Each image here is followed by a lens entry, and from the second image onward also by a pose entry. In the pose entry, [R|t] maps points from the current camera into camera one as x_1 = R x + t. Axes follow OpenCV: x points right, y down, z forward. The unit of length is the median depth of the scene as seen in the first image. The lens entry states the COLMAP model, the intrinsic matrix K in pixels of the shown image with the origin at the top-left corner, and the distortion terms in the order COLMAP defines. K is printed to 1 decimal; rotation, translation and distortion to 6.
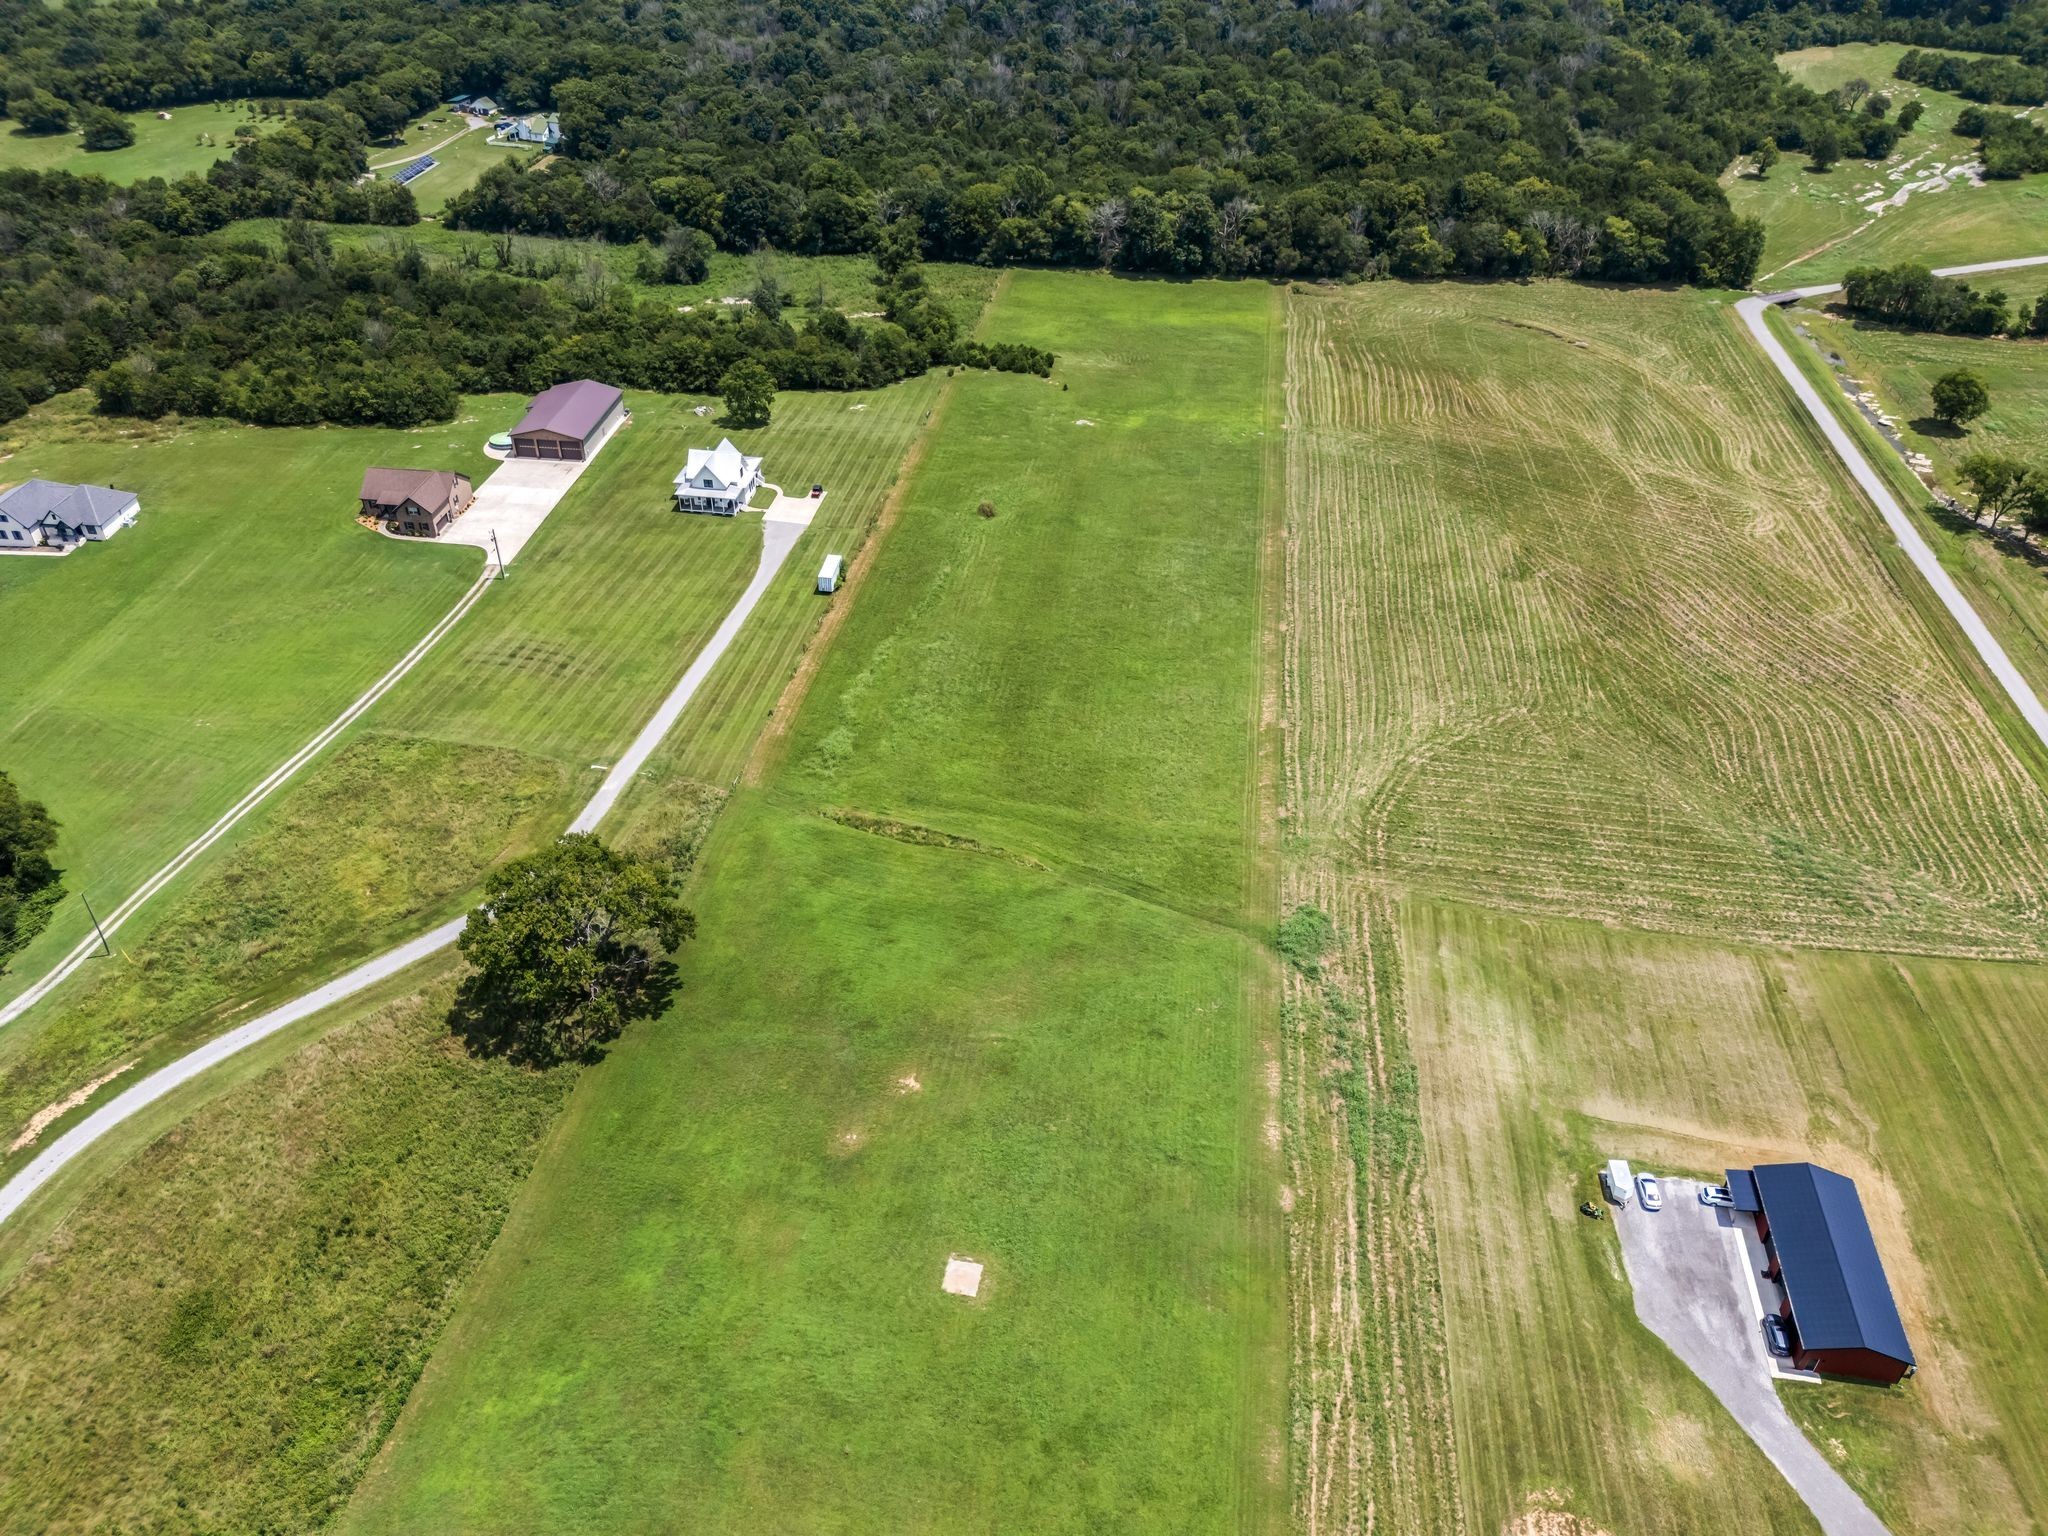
lens RADIAL K [[1512.4, 0, 1021.7], [0, 1512.4, 762.1], [0, 0, 1]] dist [0.067220, -0.067191]
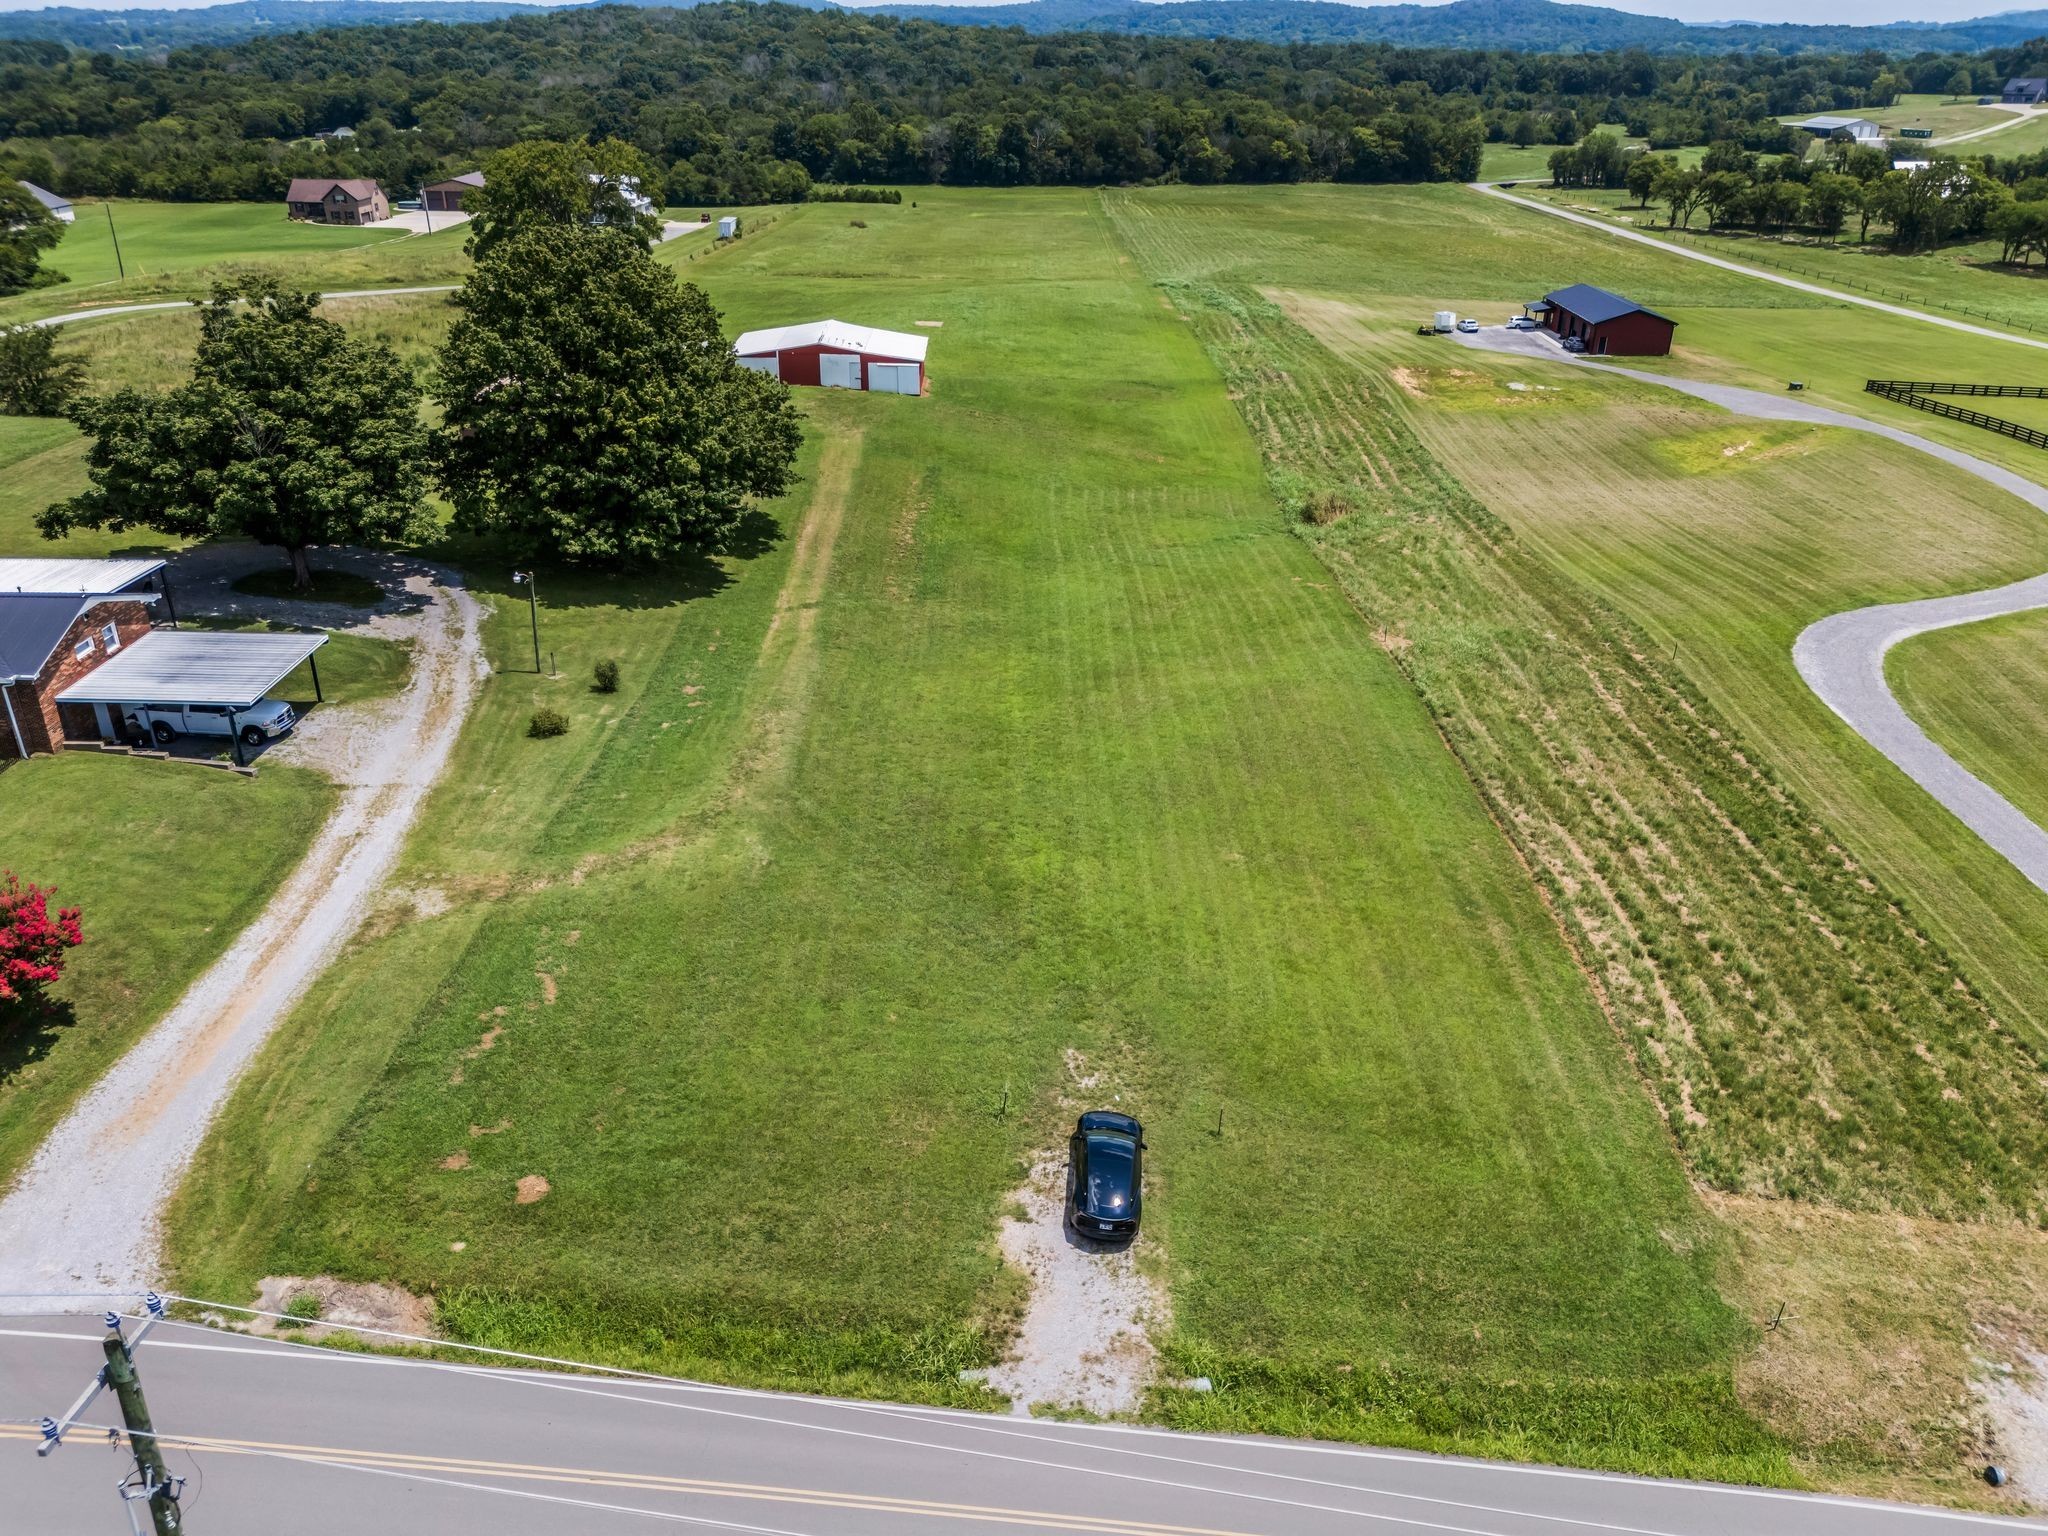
lens RADIAL K [[1512.4, 0, 1021.7], [0, 1512.4, 762.1], [0, 0, 1]] dist [0.067220, -0.067191]
pose [[0.990907, -0.058728, 0.121056, -0.045493], [0.079529, 0.981370, -0.174895, 0.309146], [-0.108530, 0.182932, 0.977117, -0.040799]]
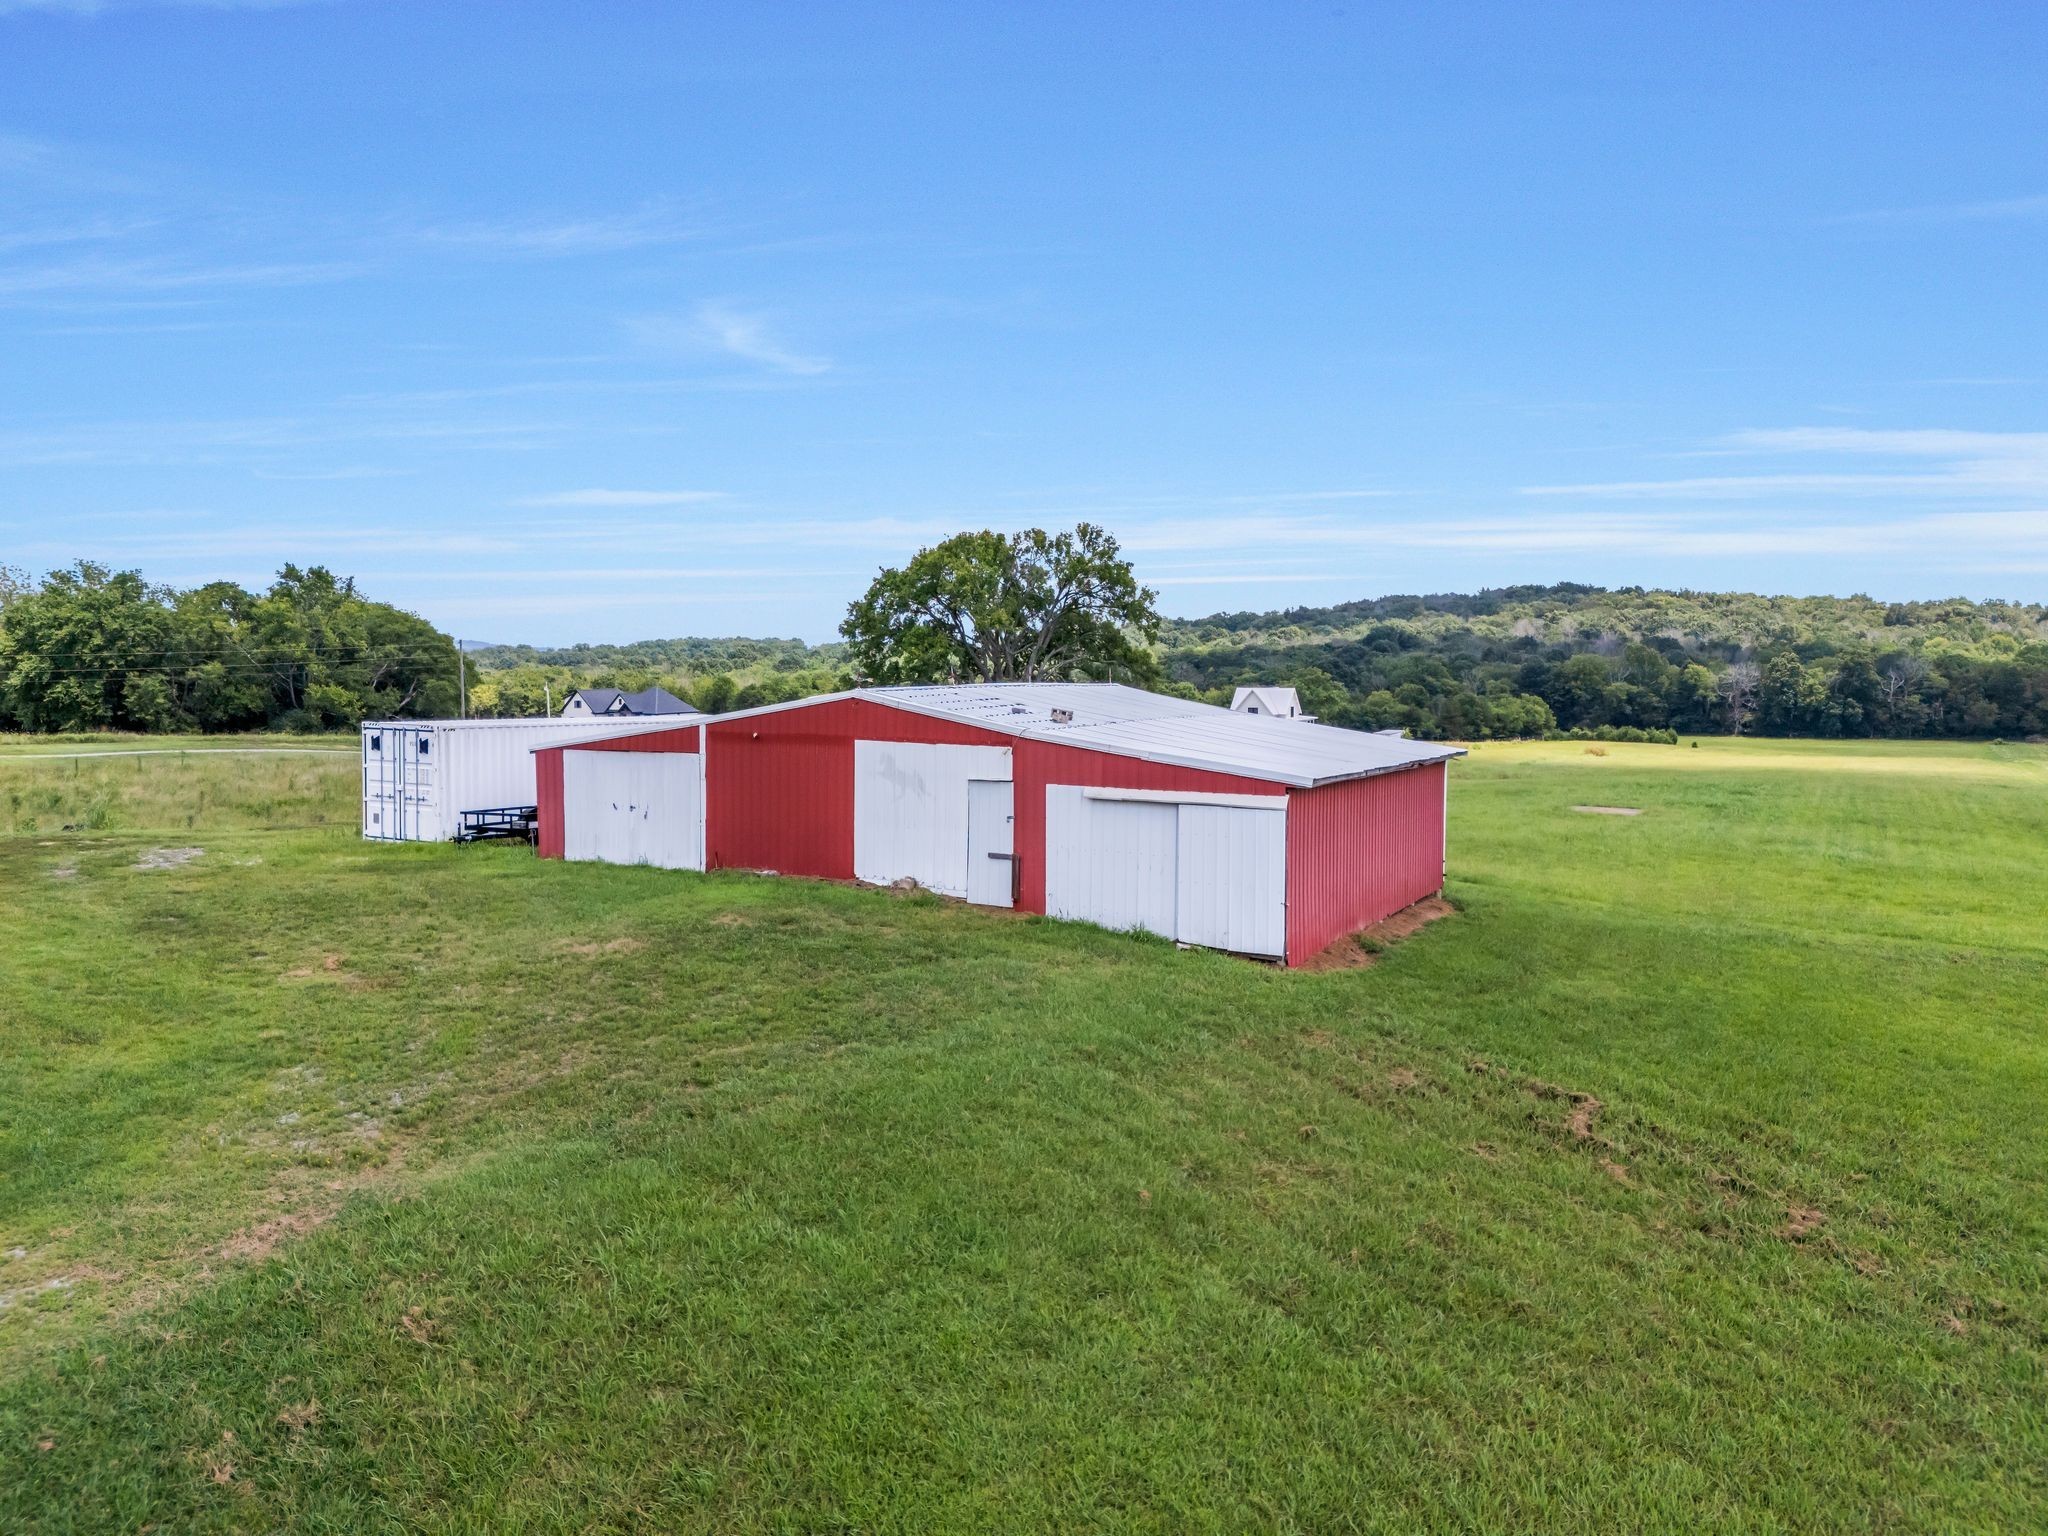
lens RADIAL K [[1512.4, 0, 1021.7], [0, 1512.4, 762.1], [0, 0, 1]] dist [0.067220, -0.067191]
pose [[0.933578, 0.016243, -0.358005, -0.012825], [-0.202753, 0.847662, -0.490265, 0.203863], [0.295504, 0.530287, 0.794653, 0.196981]]
